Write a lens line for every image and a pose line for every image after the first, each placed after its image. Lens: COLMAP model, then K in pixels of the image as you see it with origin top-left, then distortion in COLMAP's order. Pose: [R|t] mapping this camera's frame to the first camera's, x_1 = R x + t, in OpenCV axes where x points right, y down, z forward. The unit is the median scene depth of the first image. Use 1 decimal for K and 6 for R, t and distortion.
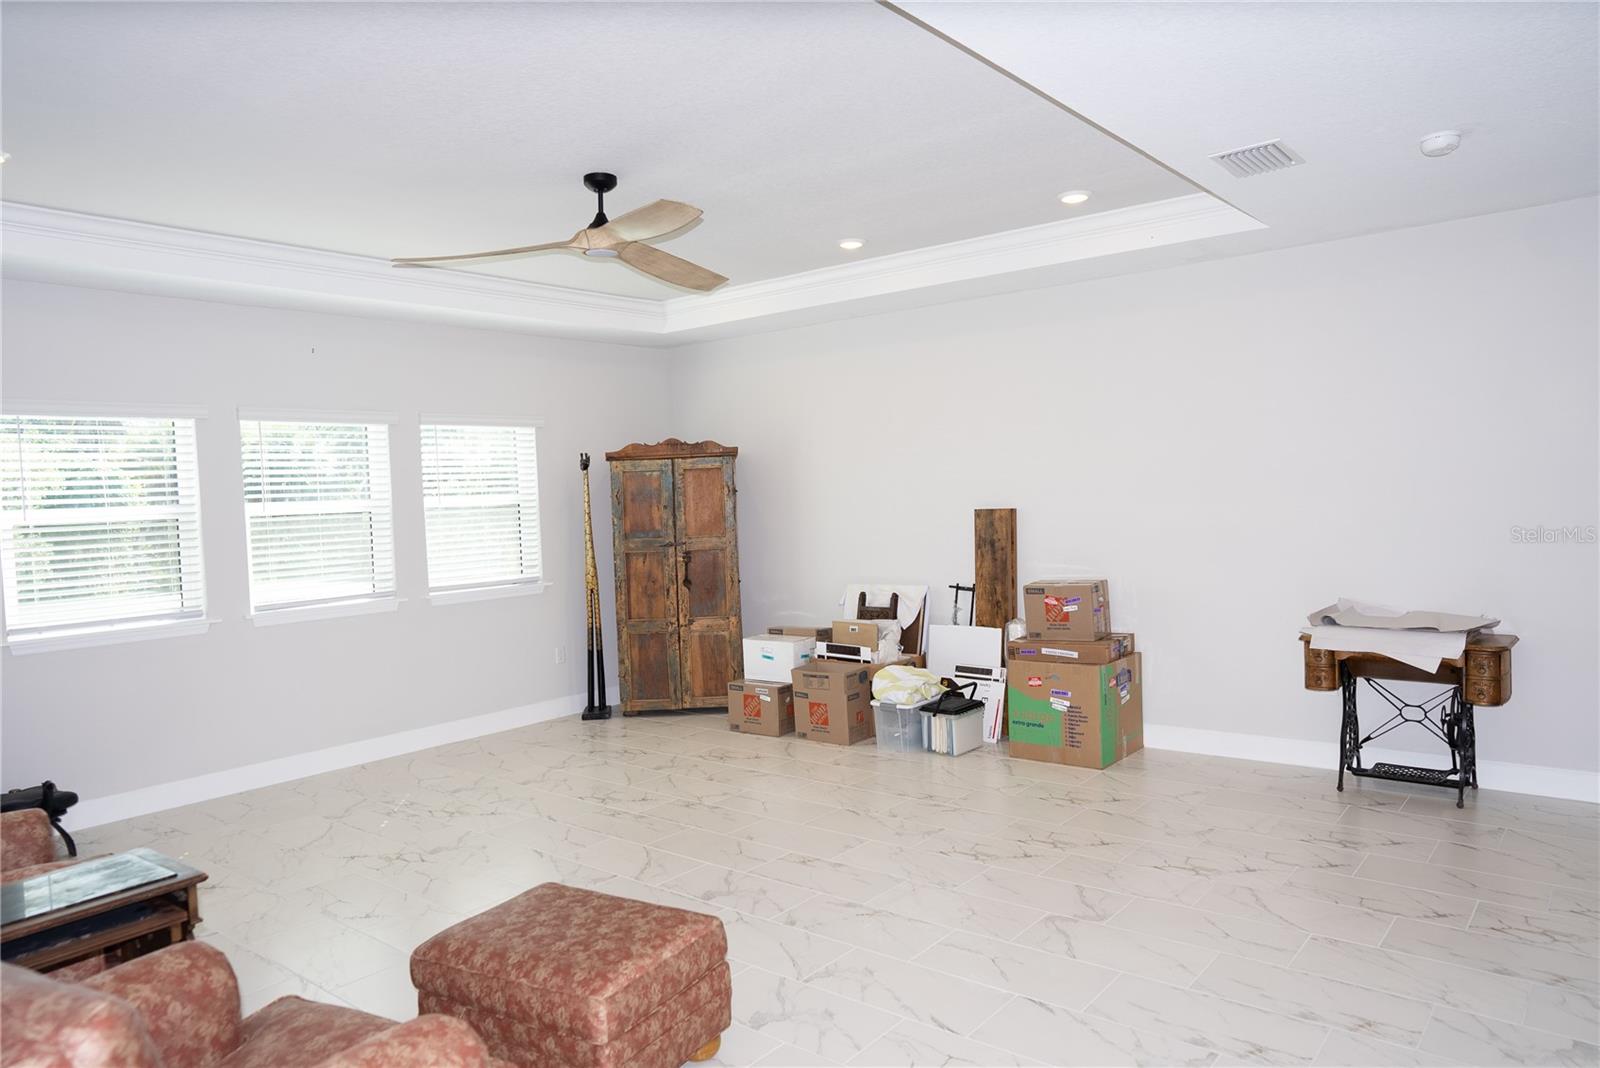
lens RADIAL K [[1059.2, 0, 803.4], [0, 1059.2, 531.2], [0, 0, 1]] dist [-0.042829, 0.046687]
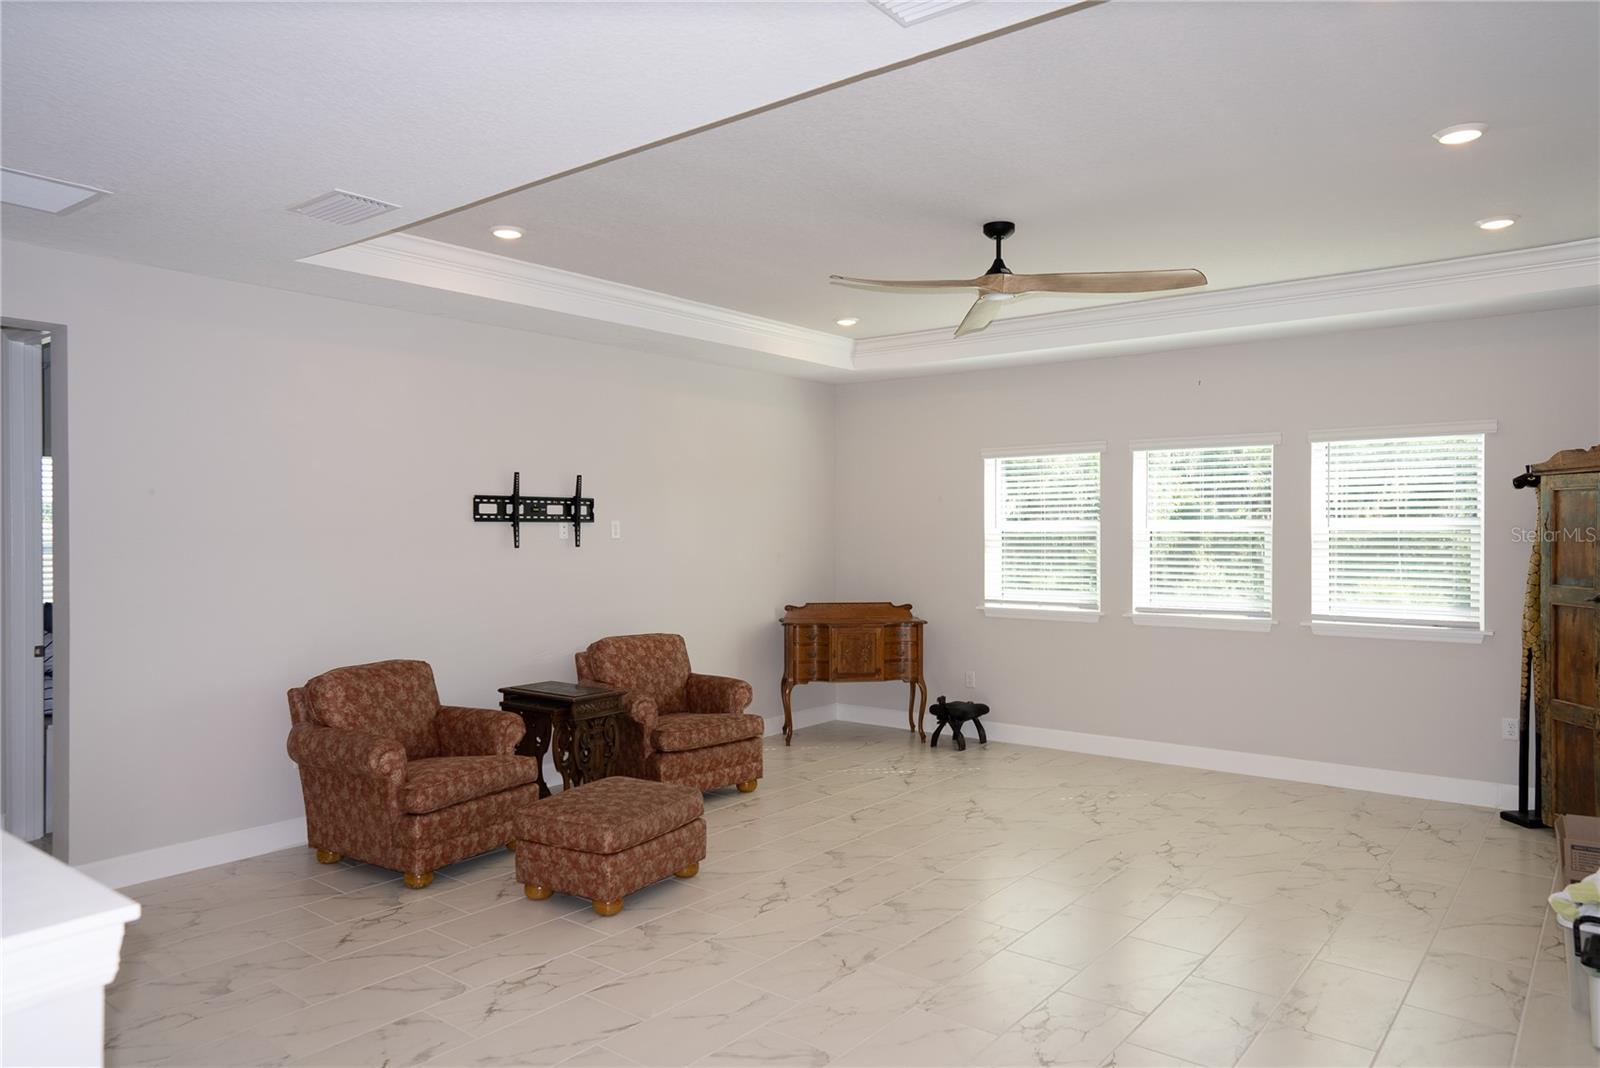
lens RADIAL K [[1059.2, 0, 803.1], [0, 1059.2, 535.7], [0, 0, 1]] dist [-0.042829, 0.046687]
pose [[0.018103, 0.044574, -0.998842, 0.573340], [-0.037463, 0.998334, 0.043872, -0.041100], [0.999134, 0.036626, 0.019743, 0.524714]]
